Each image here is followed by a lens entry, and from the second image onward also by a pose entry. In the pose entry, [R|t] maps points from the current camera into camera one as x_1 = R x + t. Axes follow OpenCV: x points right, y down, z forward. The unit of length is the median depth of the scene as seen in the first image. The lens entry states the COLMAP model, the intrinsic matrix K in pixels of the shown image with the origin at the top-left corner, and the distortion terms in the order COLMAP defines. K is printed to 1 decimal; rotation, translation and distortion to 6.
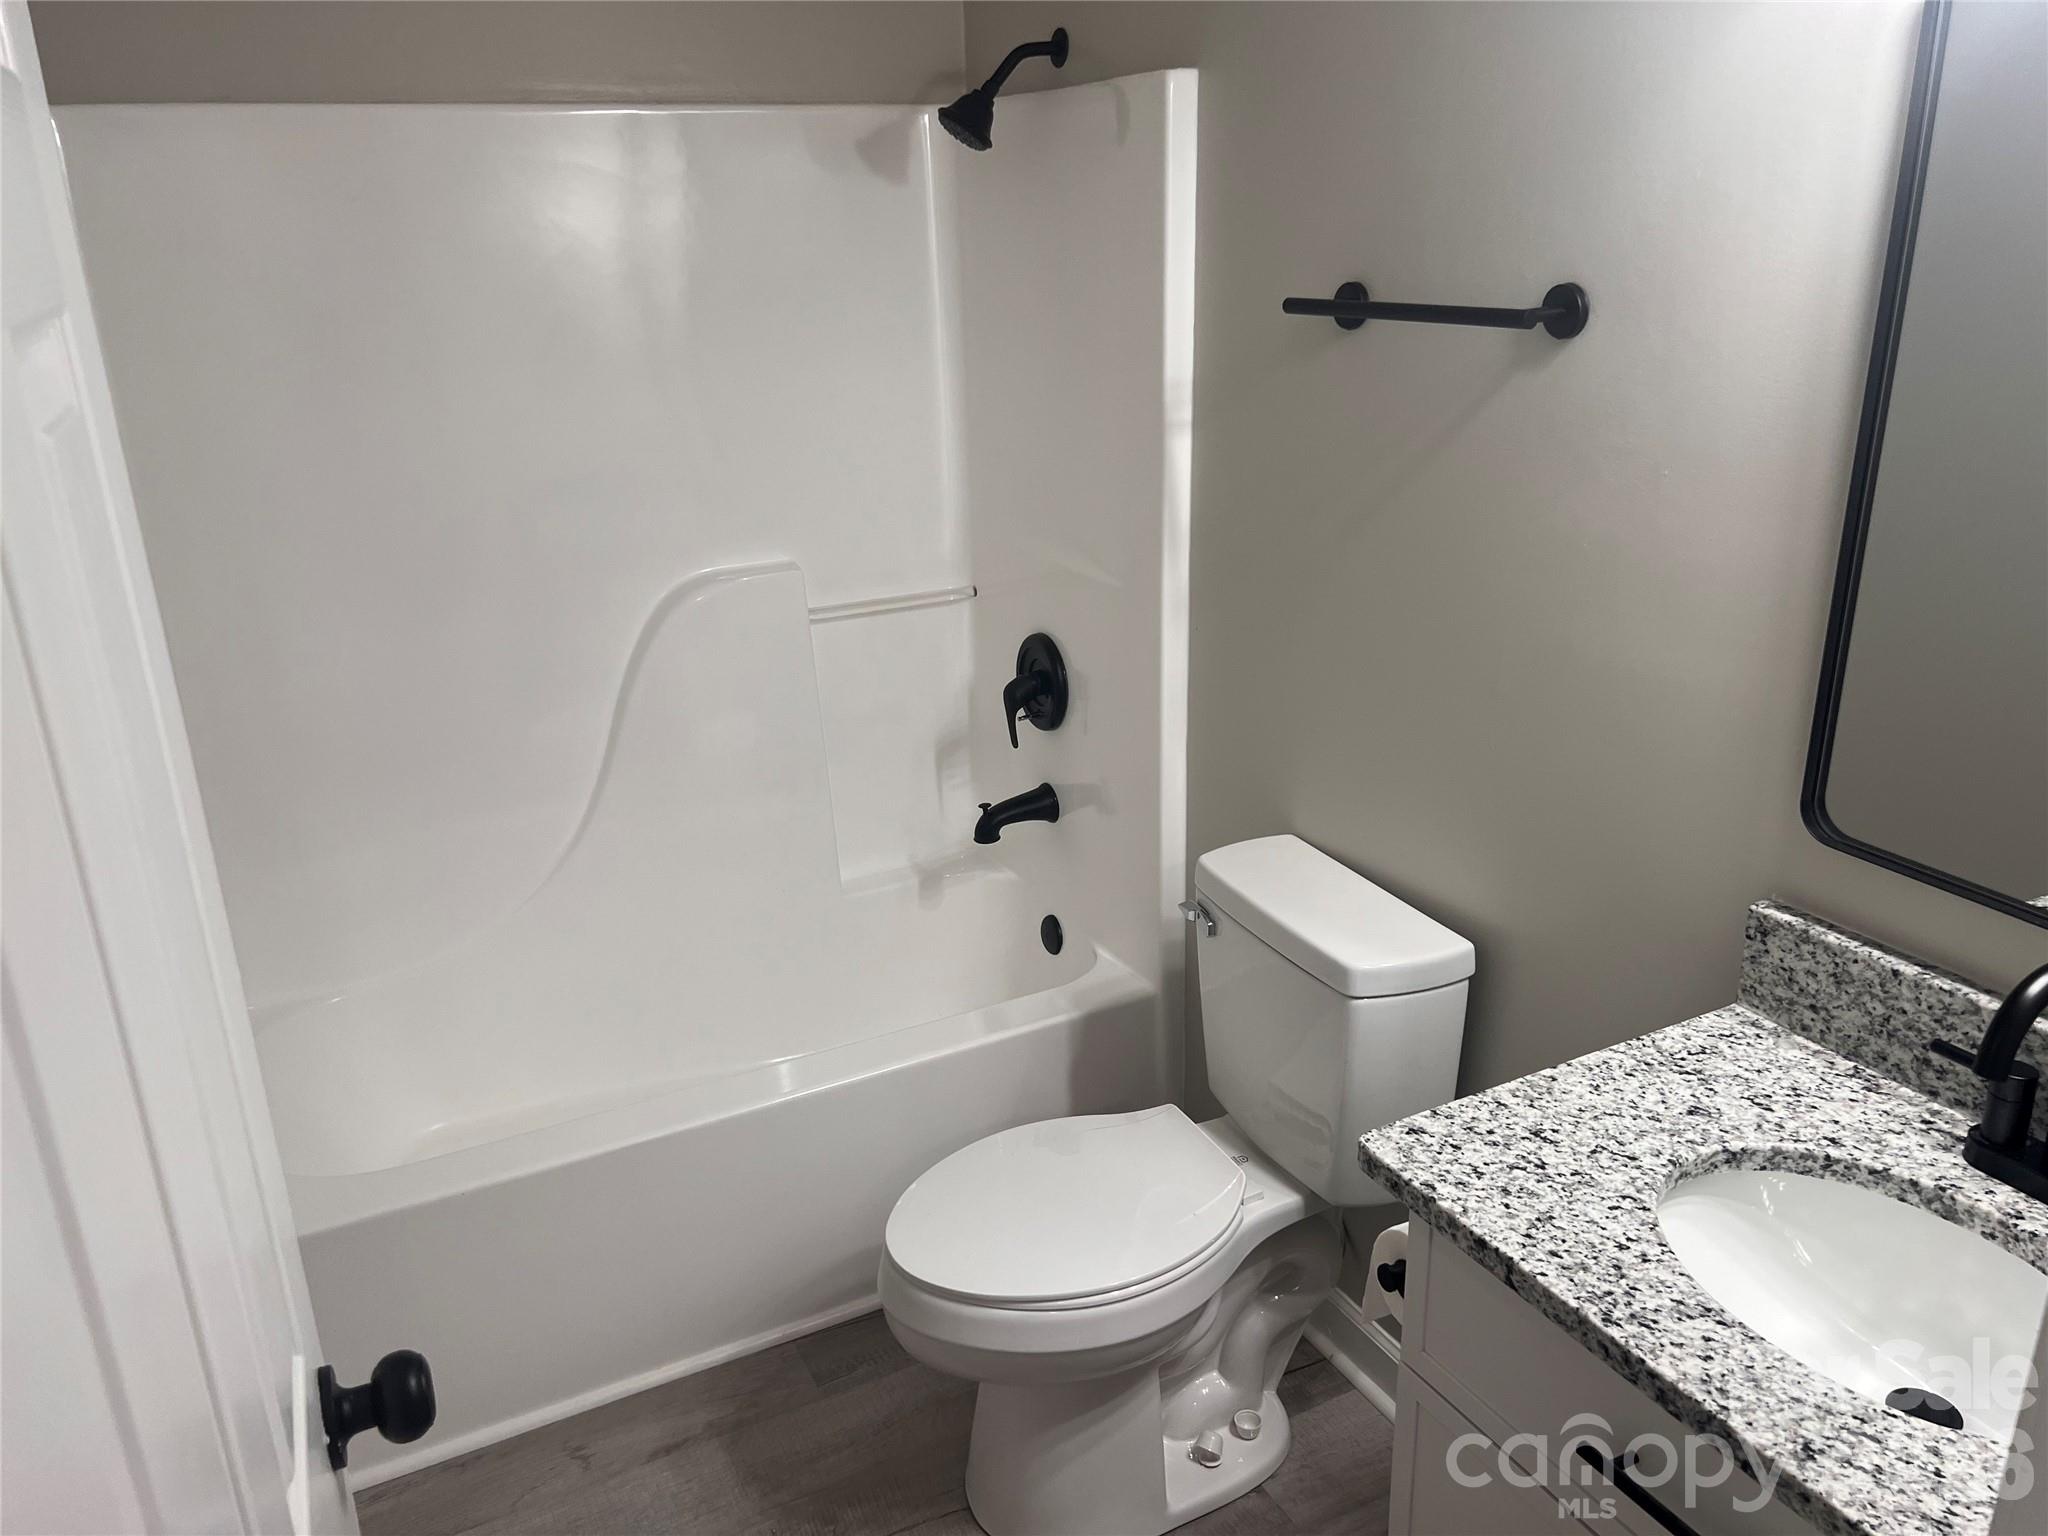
lens RADIAL K [[1544.6, 0, 1010.9], [0, 1544.6, 756.5], [0, 0, 1]] dist [0.063519, -0.077599]
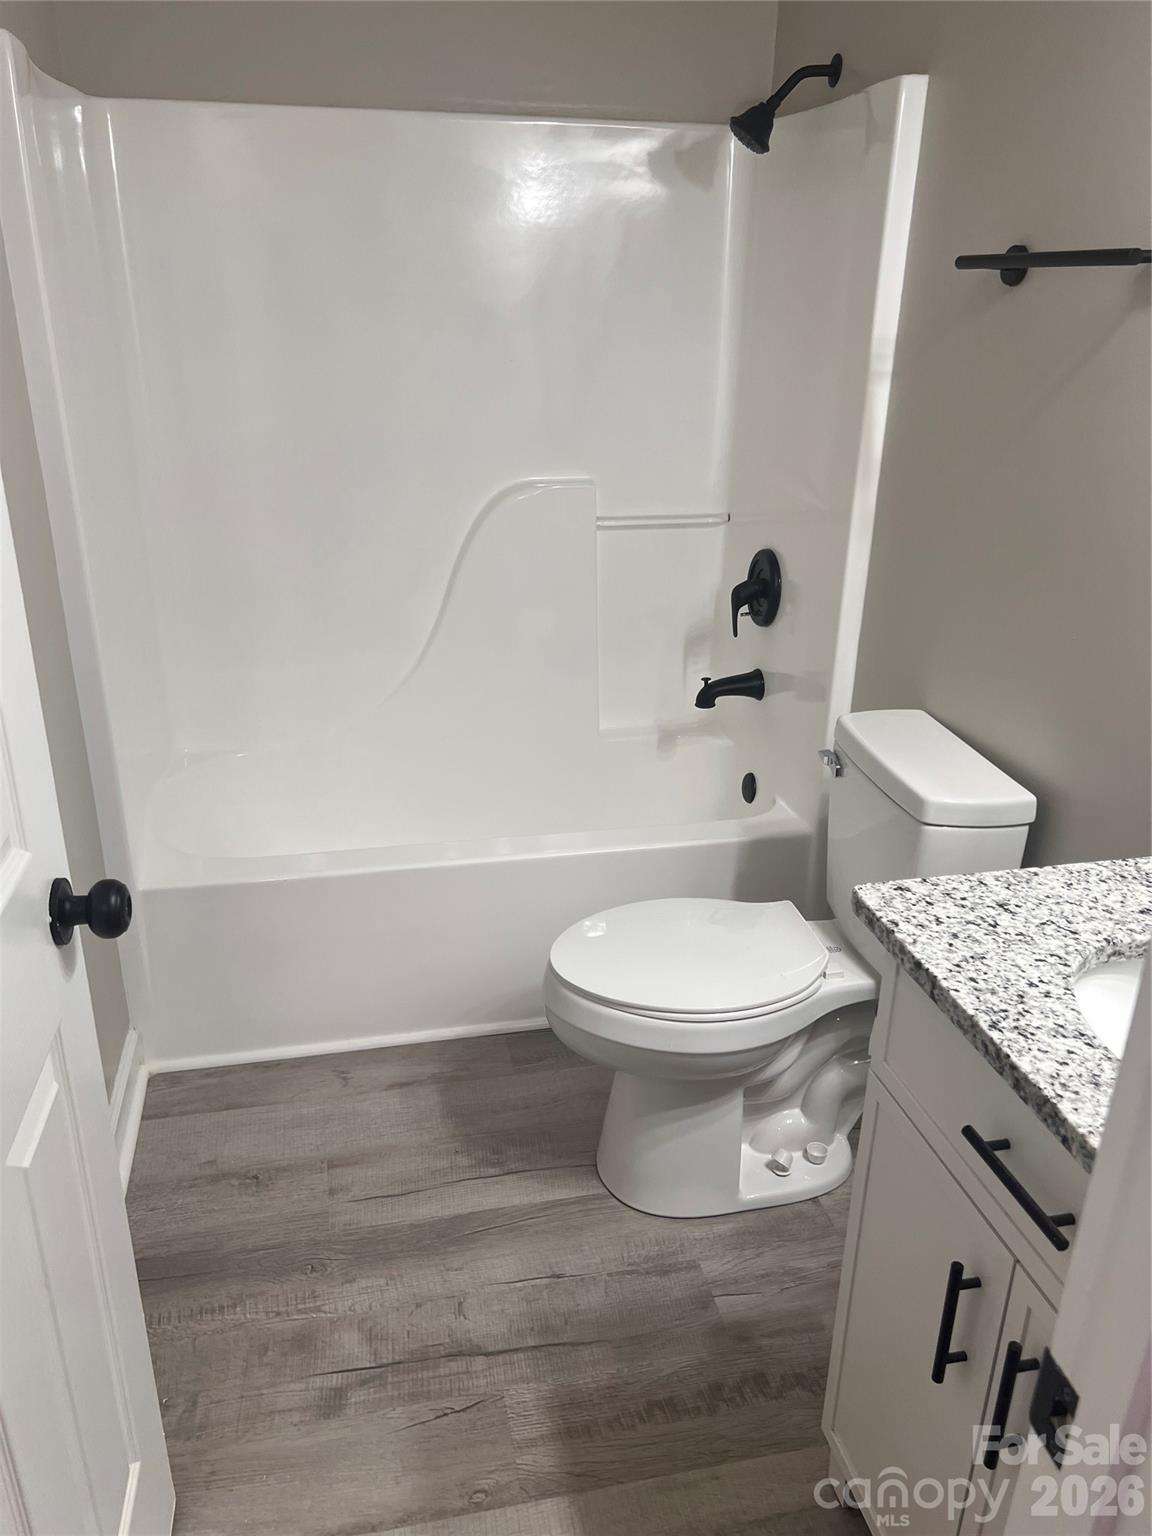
lens RADIAL K [[1158.4, 0, 570.4], [0, 1158.4, 769.9], [0, 0, 1]] dist [0.063519, -0.077599]
pose [[0.966818, 0.139179, -0.214225, 0.118366], [-0.127546, 0.989549, 0.067272, 0.072730], [0.221349, -0.037717, 0.974465, 0.016308]]
